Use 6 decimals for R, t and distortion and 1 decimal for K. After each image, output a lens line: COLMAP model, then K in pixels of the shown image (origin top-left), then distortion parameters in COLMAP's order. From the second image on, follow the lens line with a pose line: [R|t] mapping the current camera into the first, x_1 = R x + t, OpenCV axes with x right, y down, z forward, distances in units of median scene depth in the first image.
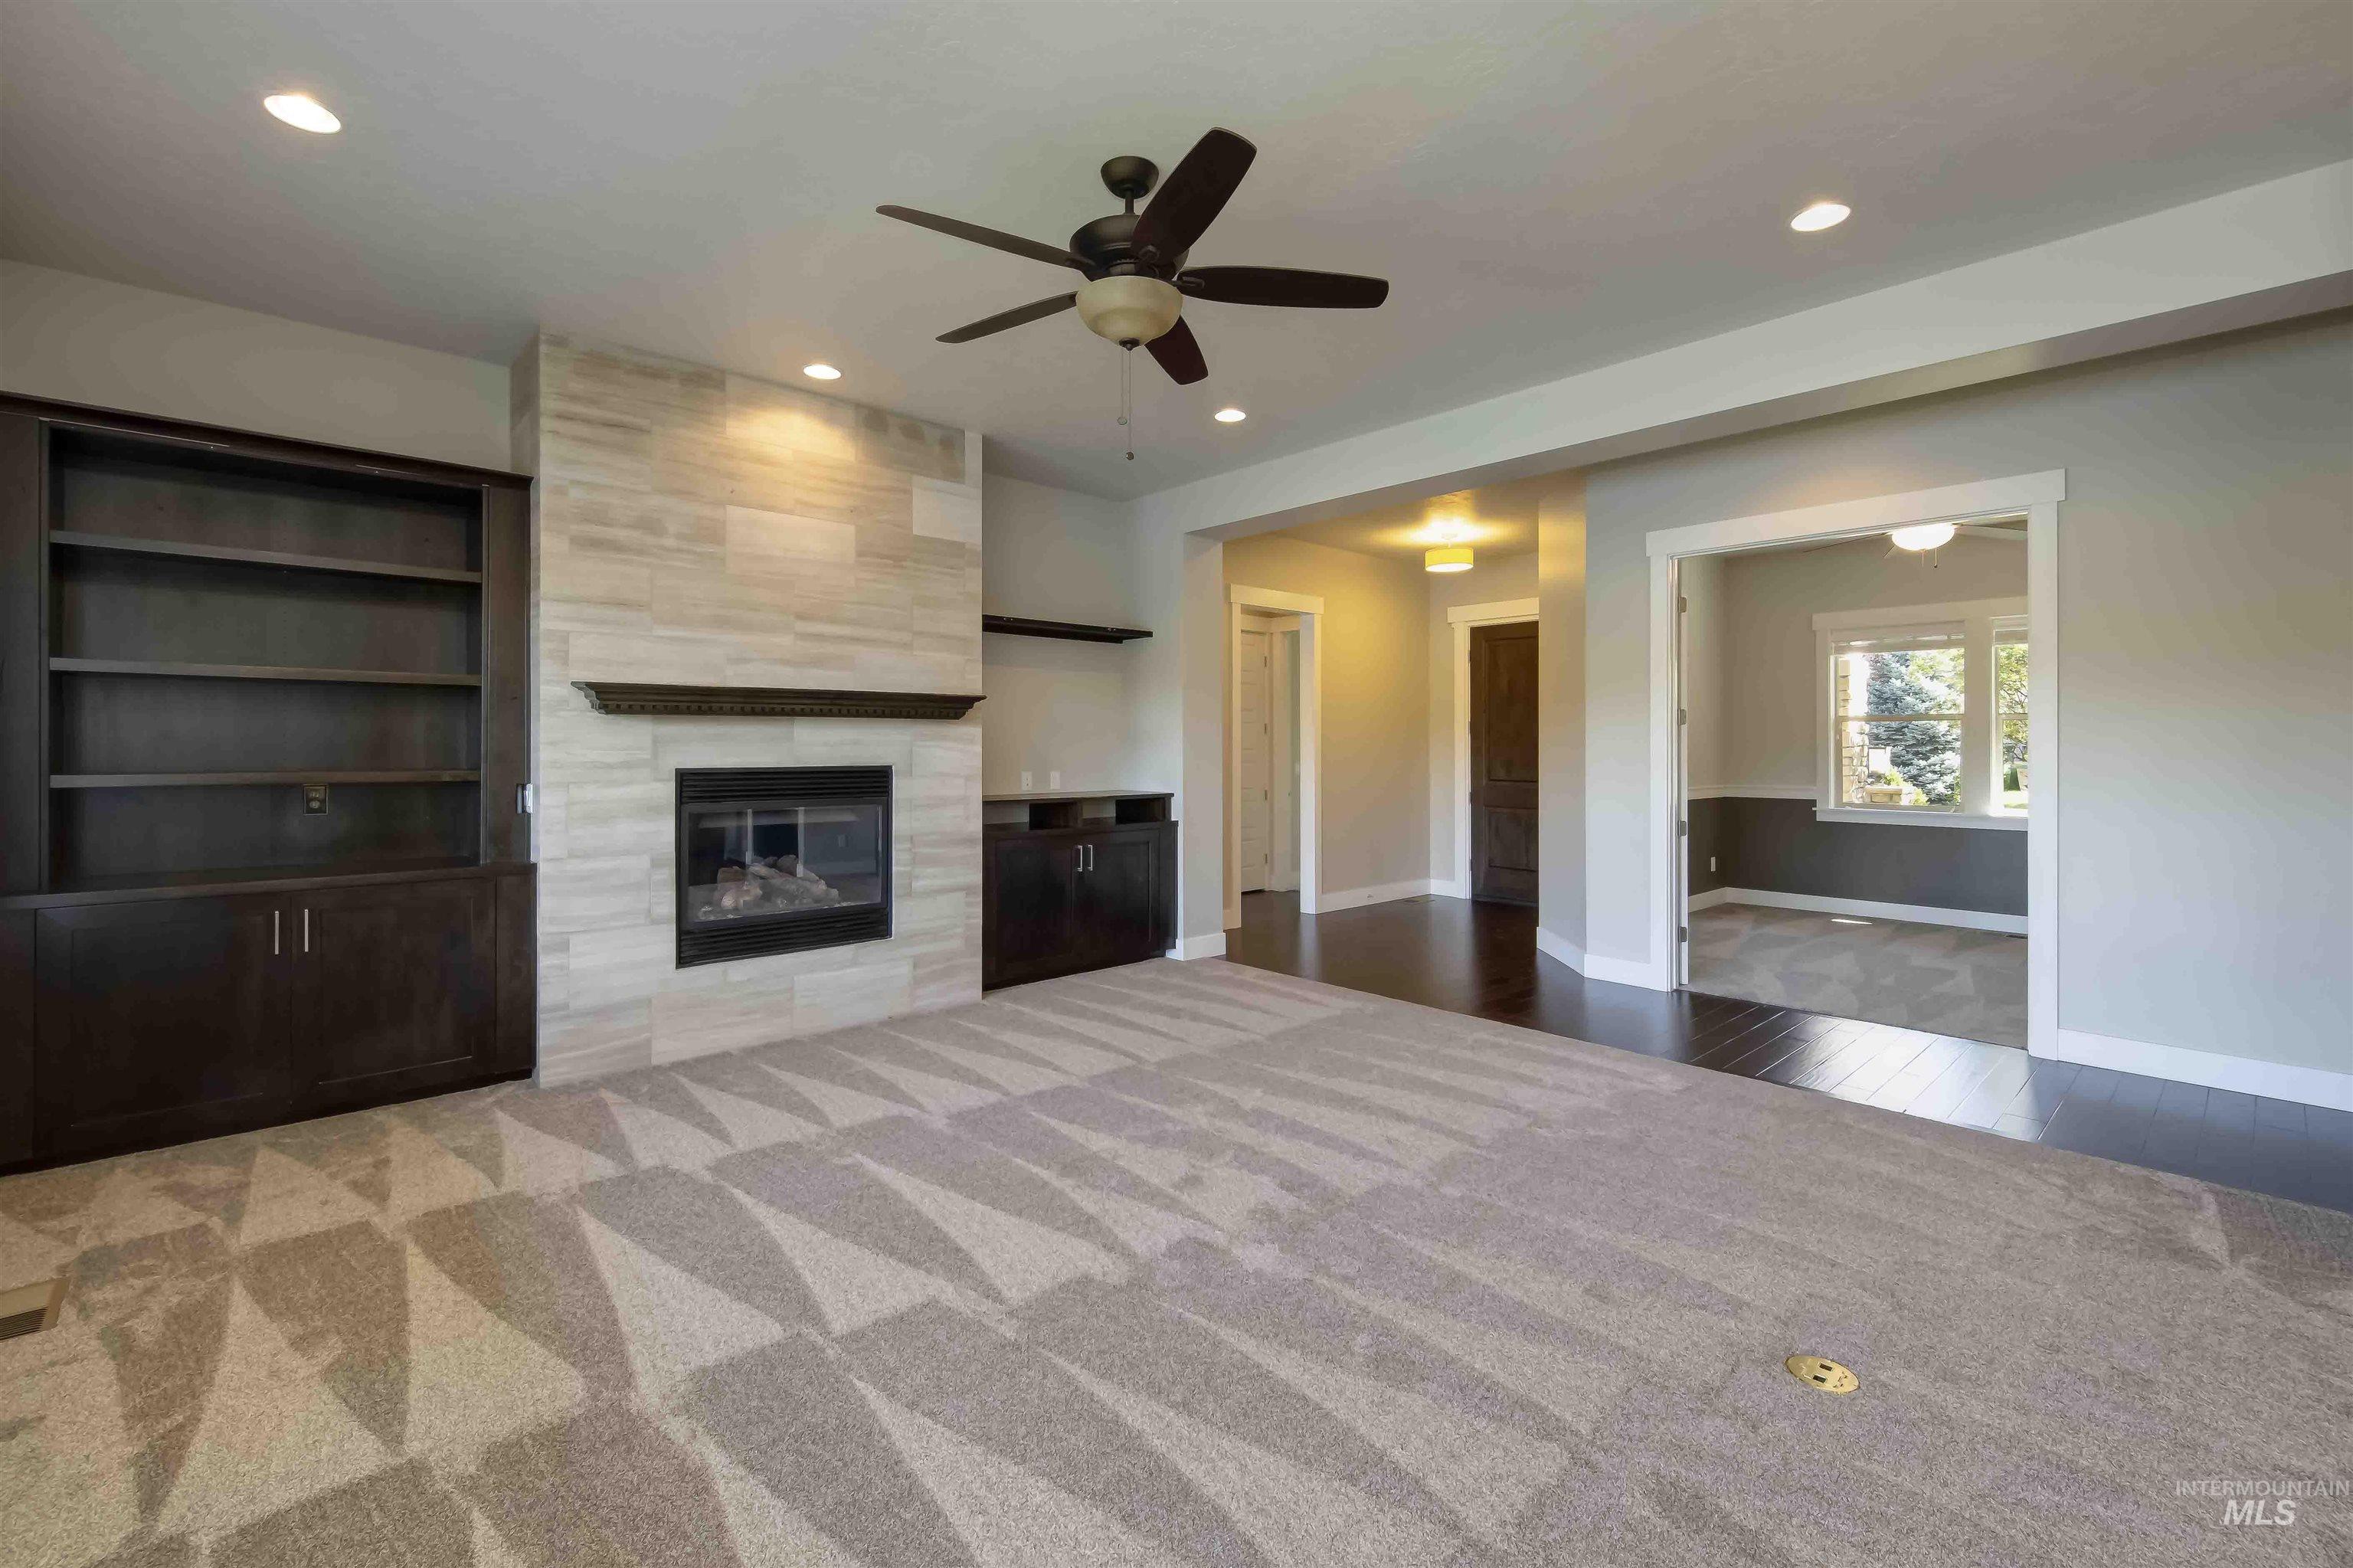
lens RADIAL K [[998.3, 0, 1165.9], [0, 998.3, 753.4], [0, 0, 1]] dist [0.015171, -0.004510]
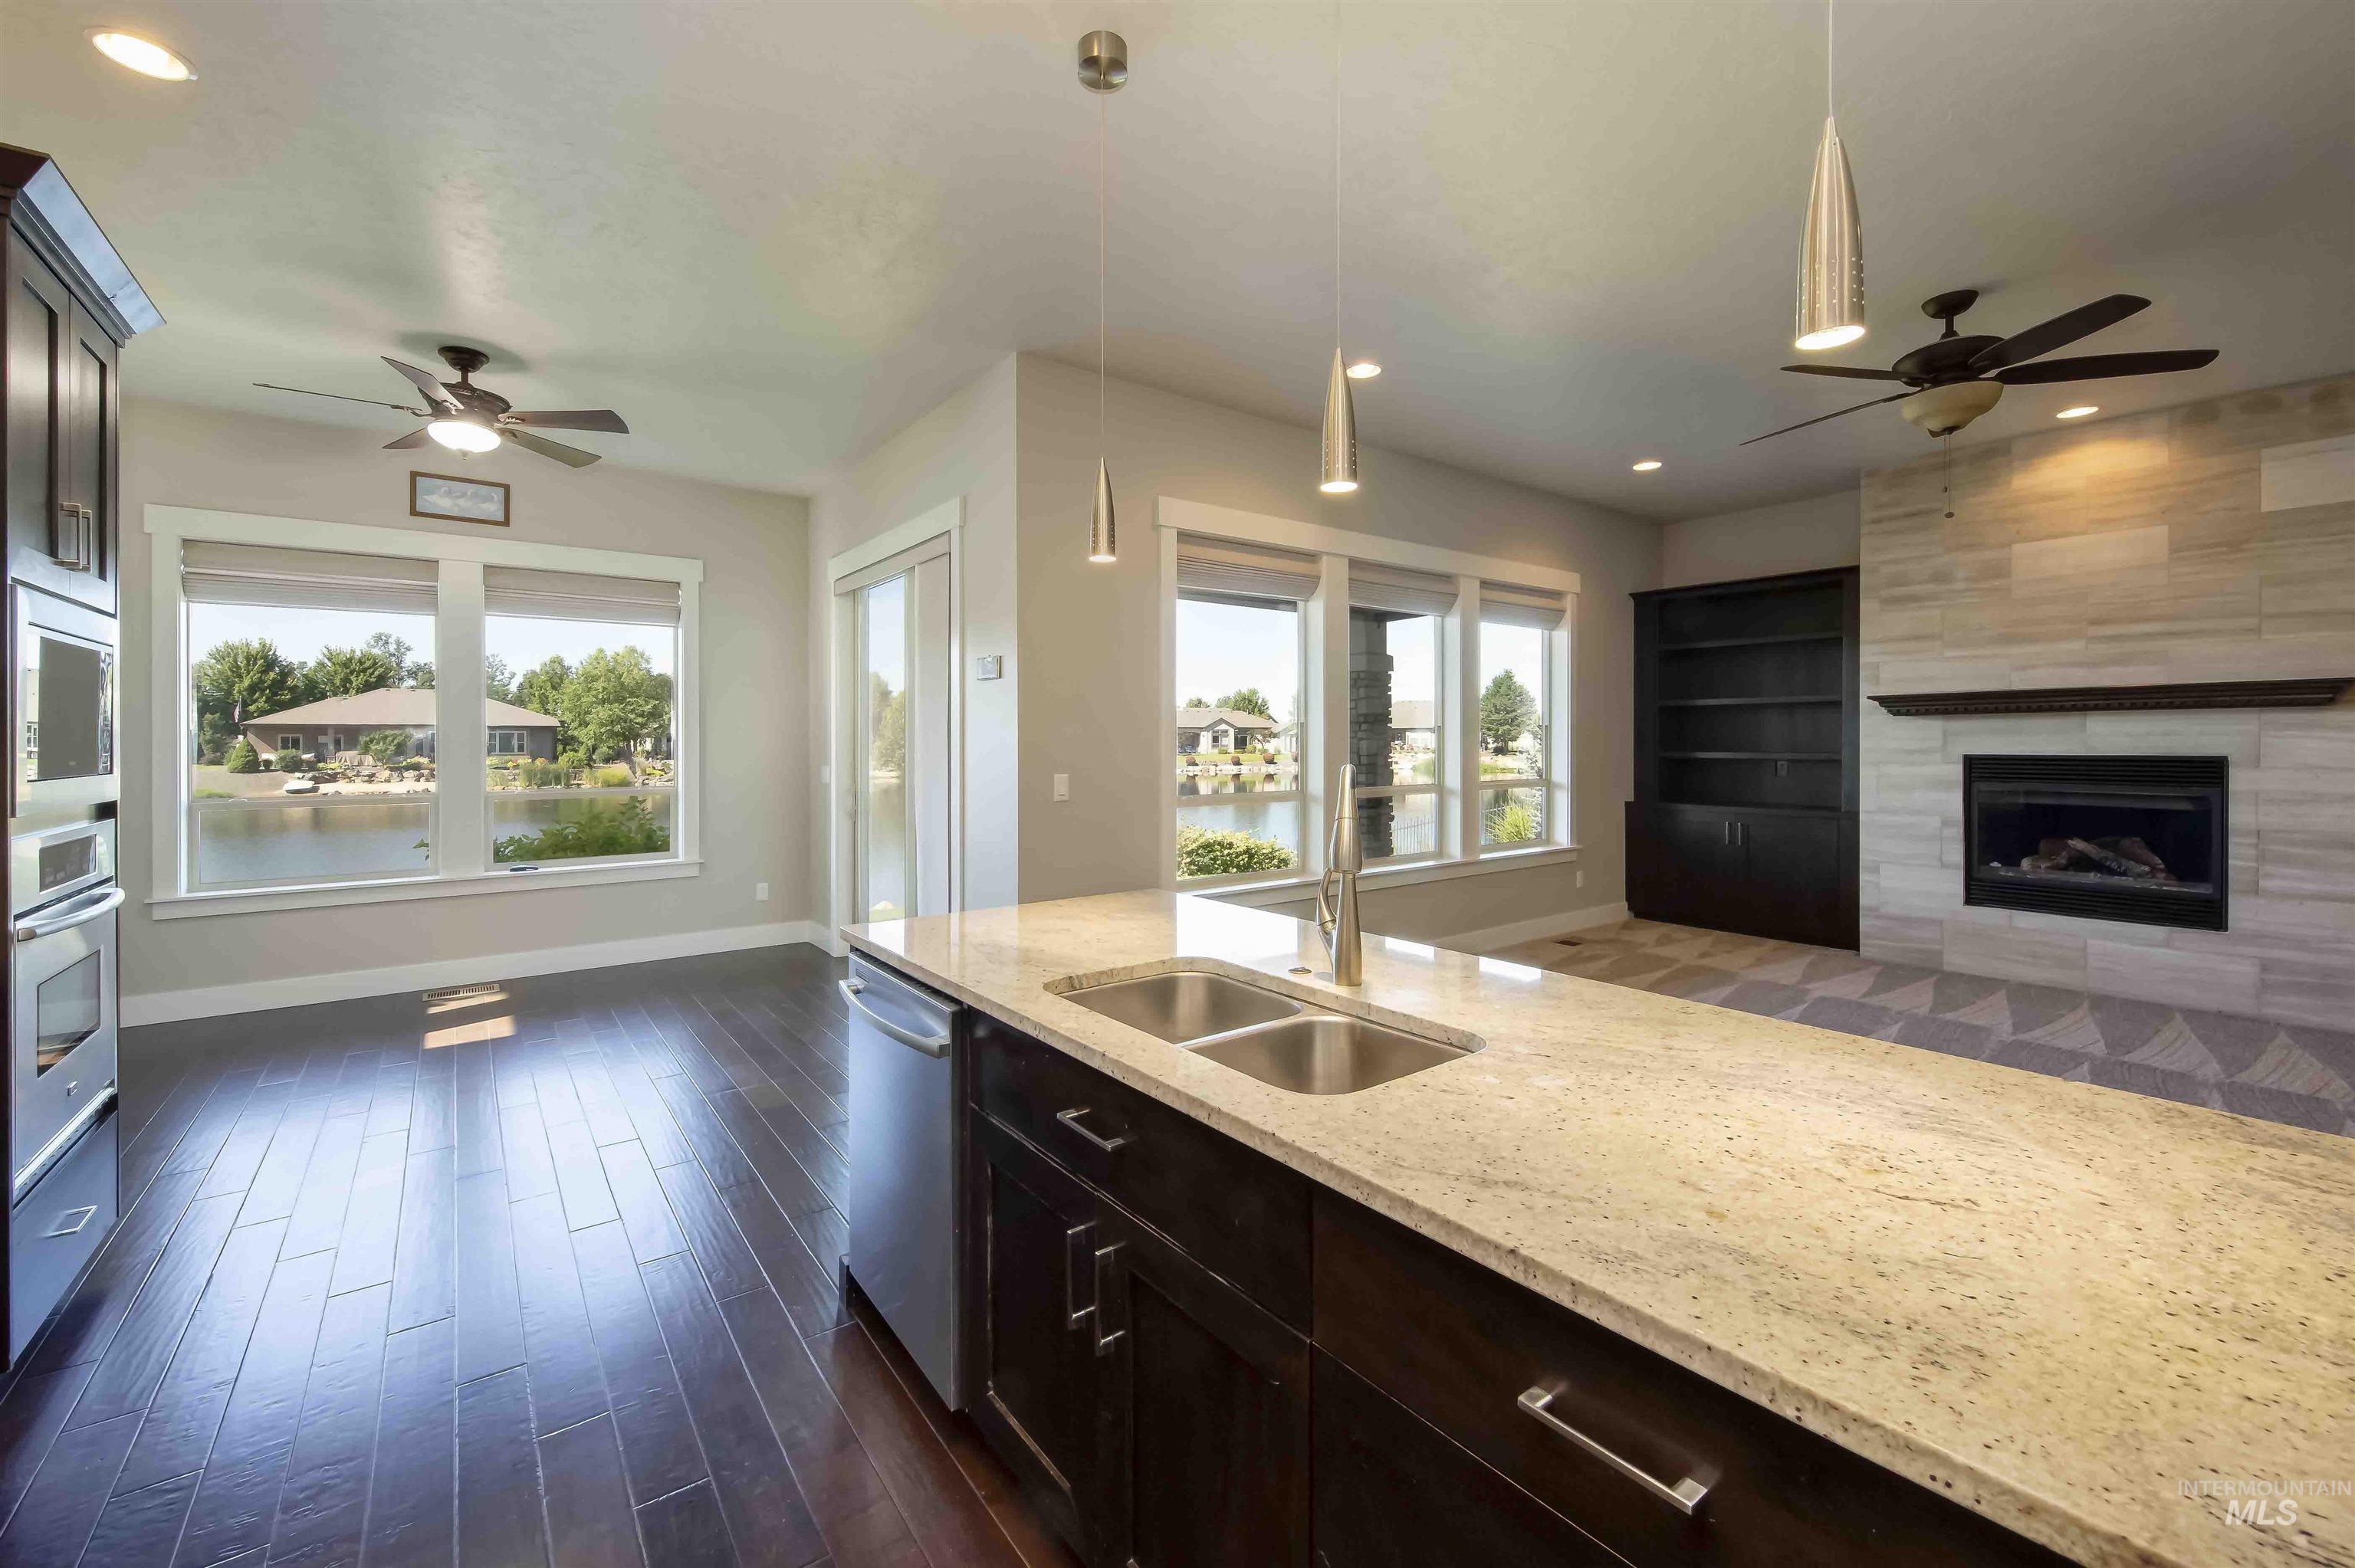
lens RADIAL K [[954.8, 0, 1171.0], [0, 954.8, 742.0], [0, 0, 1]] dist [0.000243, -0.000927]
pose [[-0.091793, -0.000749, -0.995778, 0.773230], [-0.004089, 0.999992, -0.000376, 0.003030], [0.995770, 0.004037, -0.091795, 0.058519]]
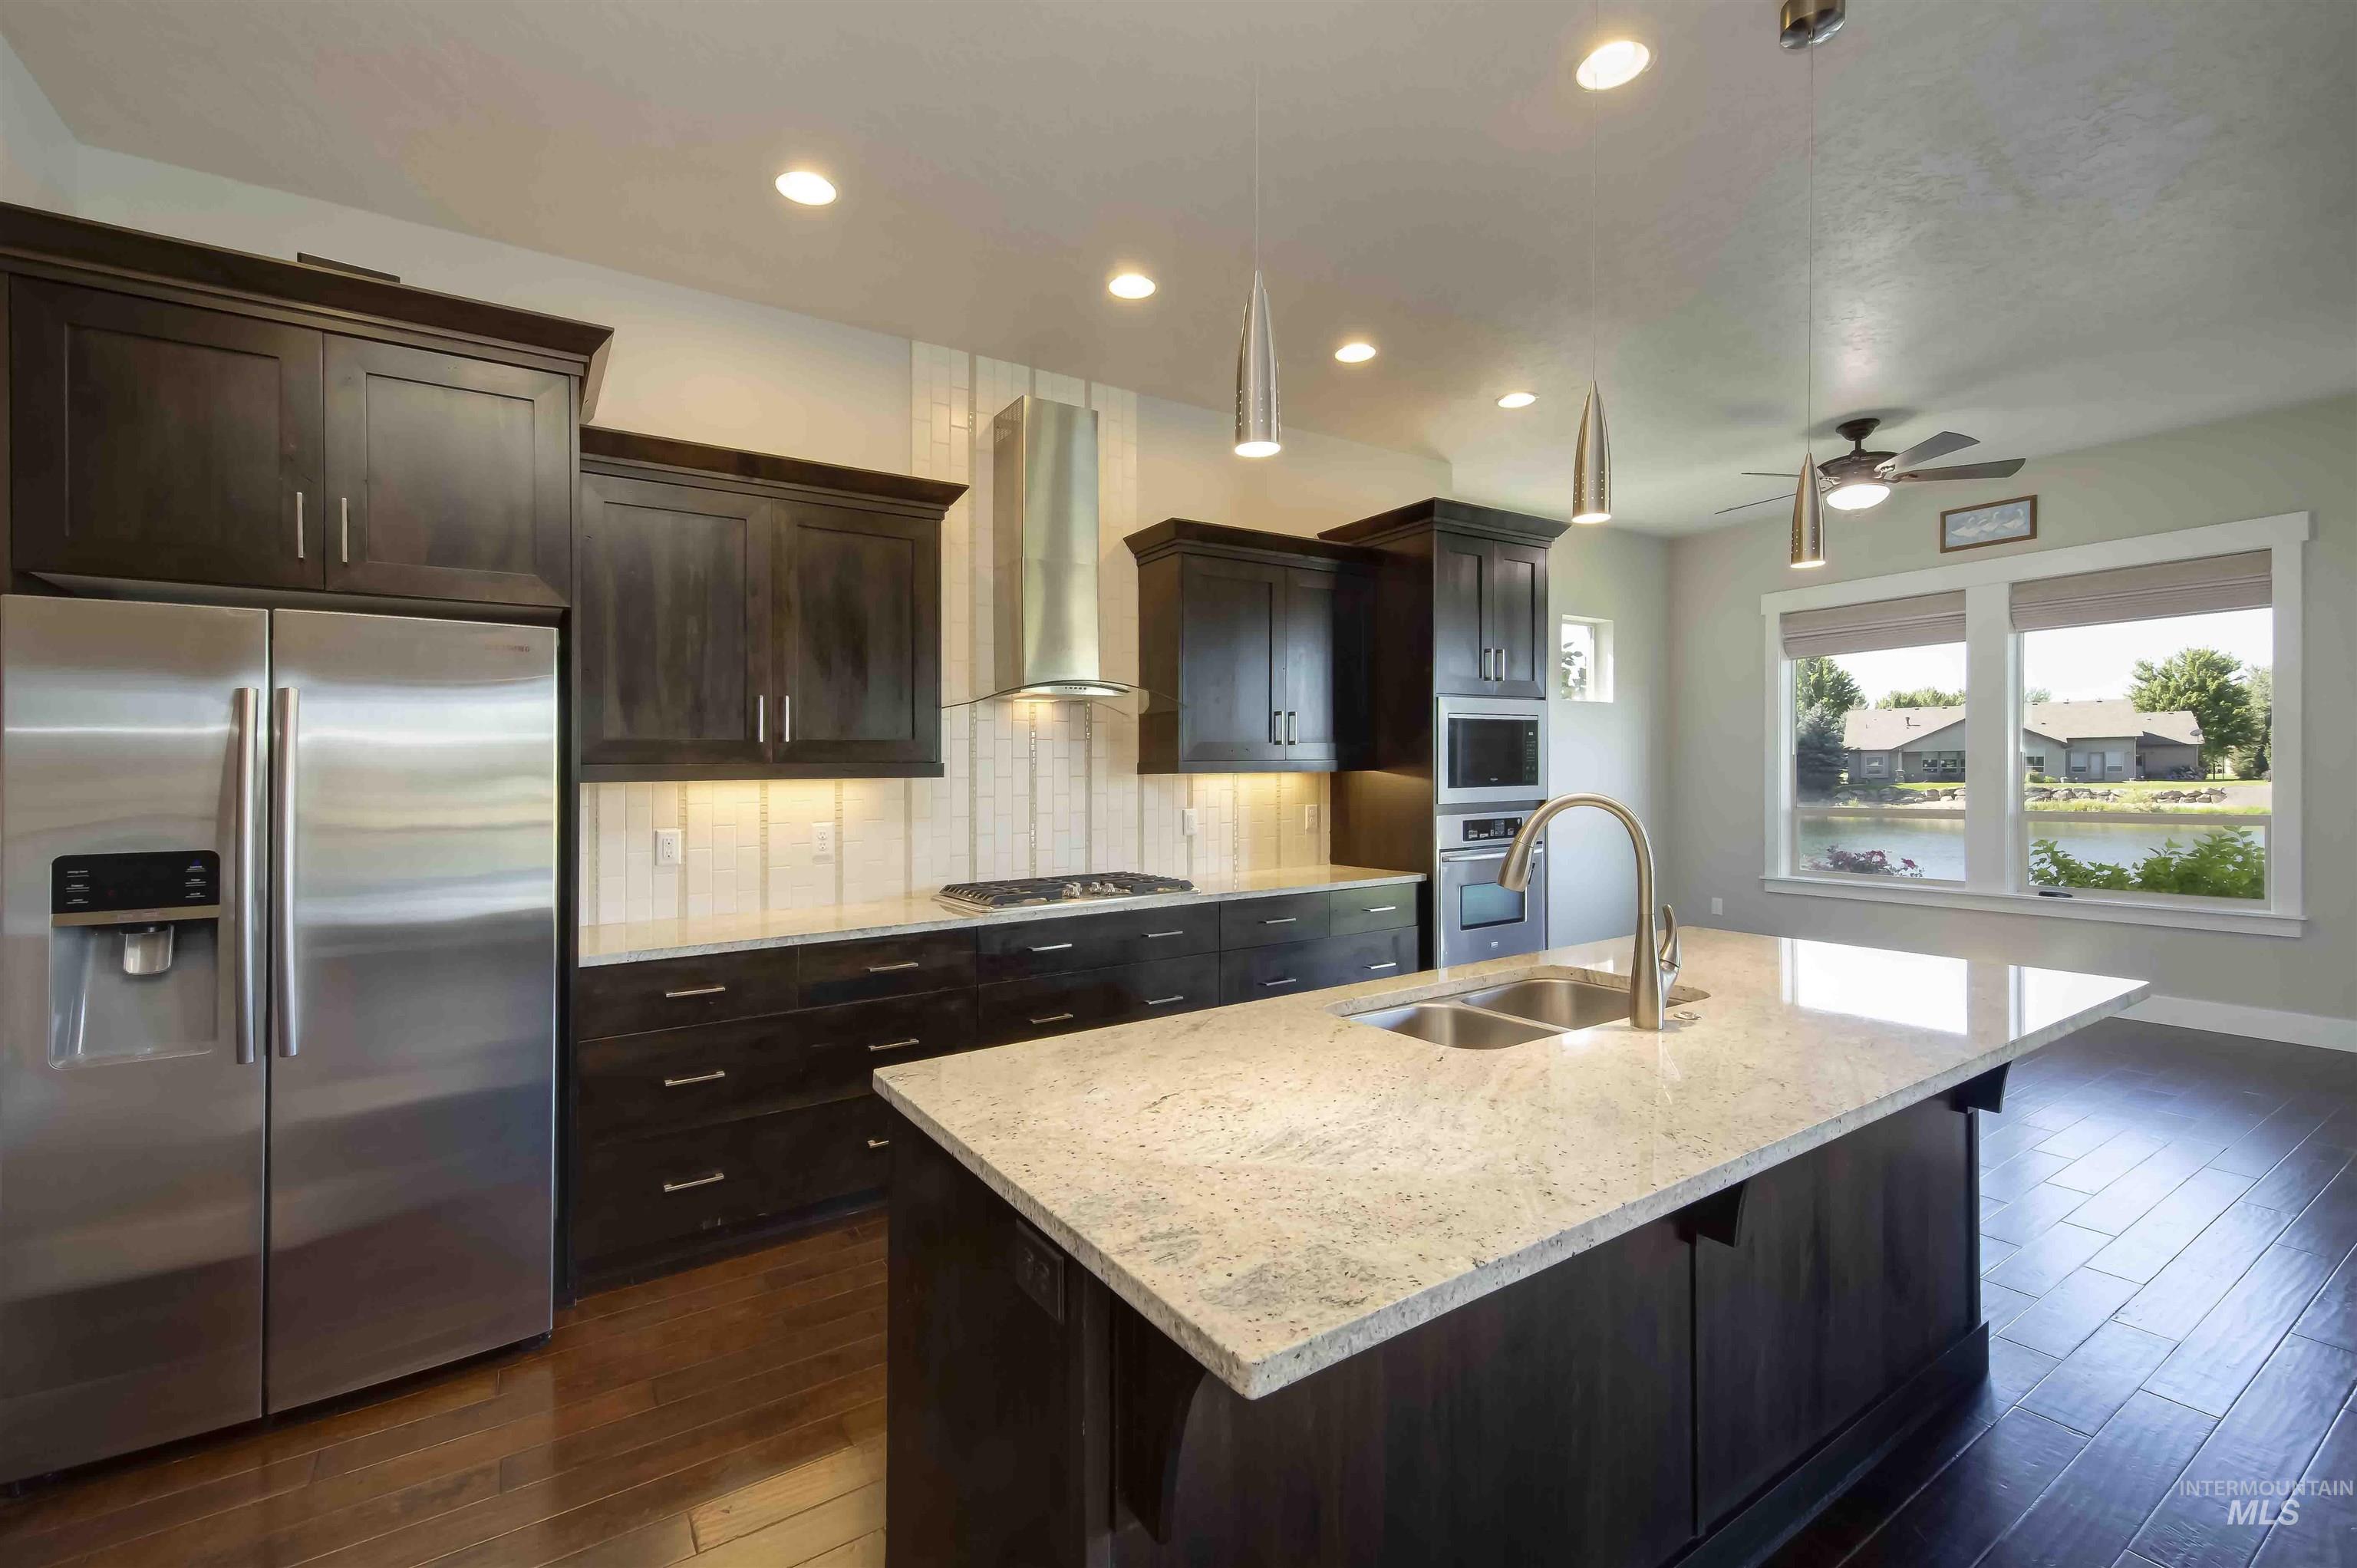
lens RADIAL K [[999.9, 0, 1167.9], [0, 999.9, 753.4], [0, 0, 1]] dist [0.015171, -0.004510]
pose [[-0.987644, 0.016986, 0.155790, 0.519897], [0.014837, 0.999778, -0.014951, -0.000572], [-0.156010, -0.012454, -0.987677, 0.474987]]
